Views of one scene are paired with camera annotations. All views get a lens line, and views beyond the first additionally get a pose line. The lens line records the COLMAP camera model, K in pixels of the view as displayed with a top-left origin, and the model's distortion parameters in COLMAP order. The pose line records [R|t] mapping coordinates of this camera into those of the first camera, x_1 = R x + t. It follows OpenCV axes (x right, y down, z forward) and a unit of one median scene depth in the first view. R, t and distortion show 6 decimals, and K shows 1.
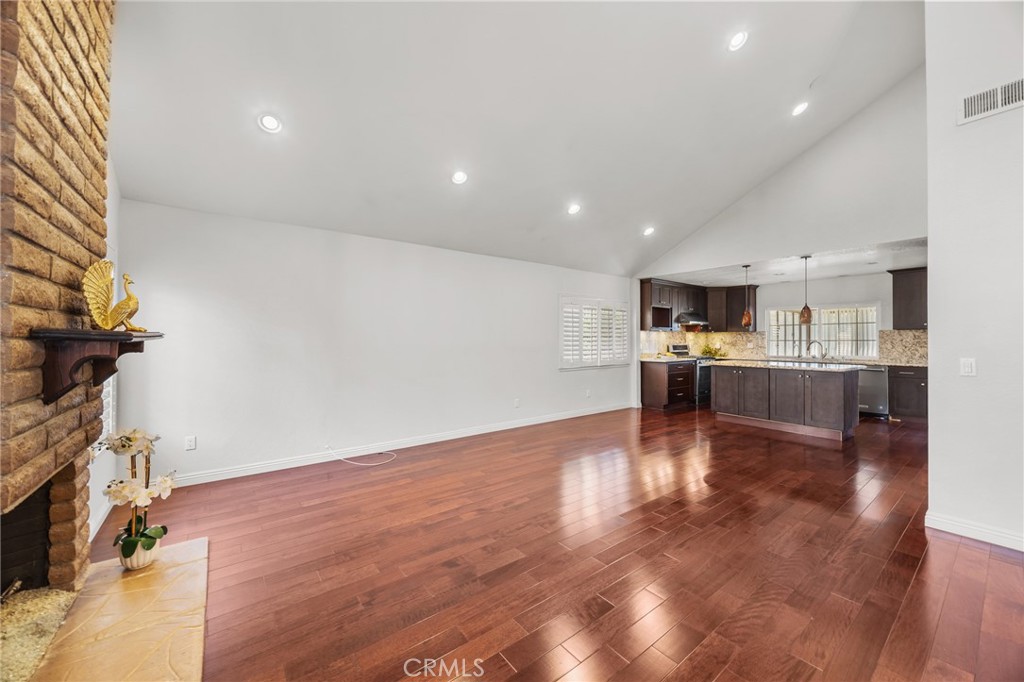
lens RADIAL K [[391.7, 0, 519.1], [0, 391.7, 339.5], [0, 0, 1]] dist [-0.001680, -0.000218]
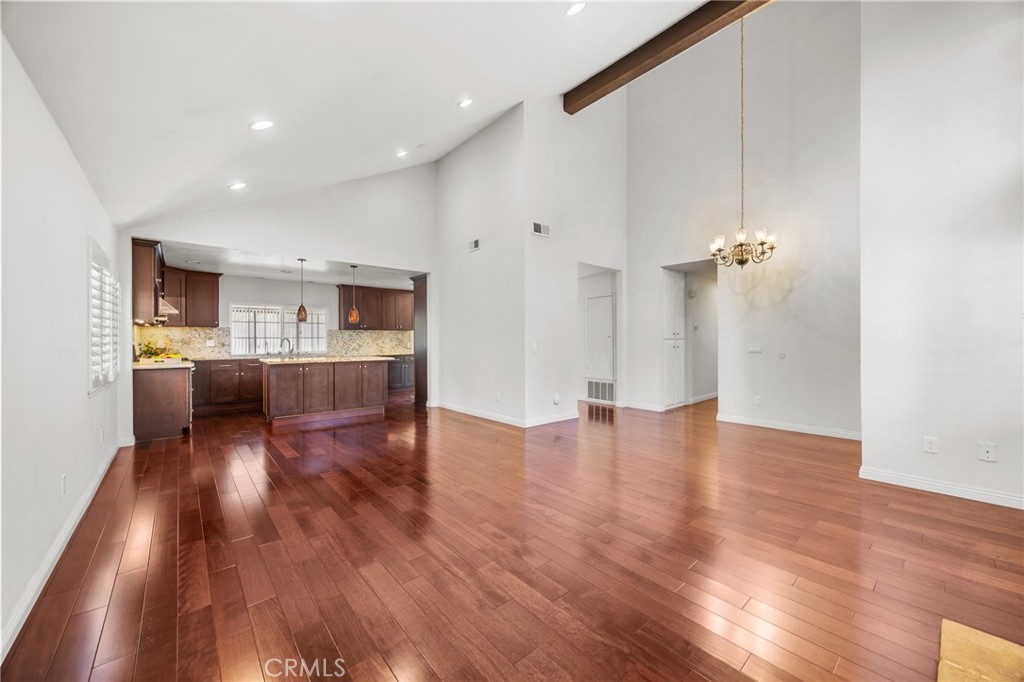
lens RADIAL K [[391.7, 0, 519.1], [0, 391.7, 339.5], [0, 0, 1]] dist [-0.001680, -0.000218]
pose [[-0.065446, -0.000868, 0.997856, -0.426848], [0.003686, 0.999993, 0.001111, 0.011128], [-0.997849, 0.003751, -0.065442, 0.523962]]
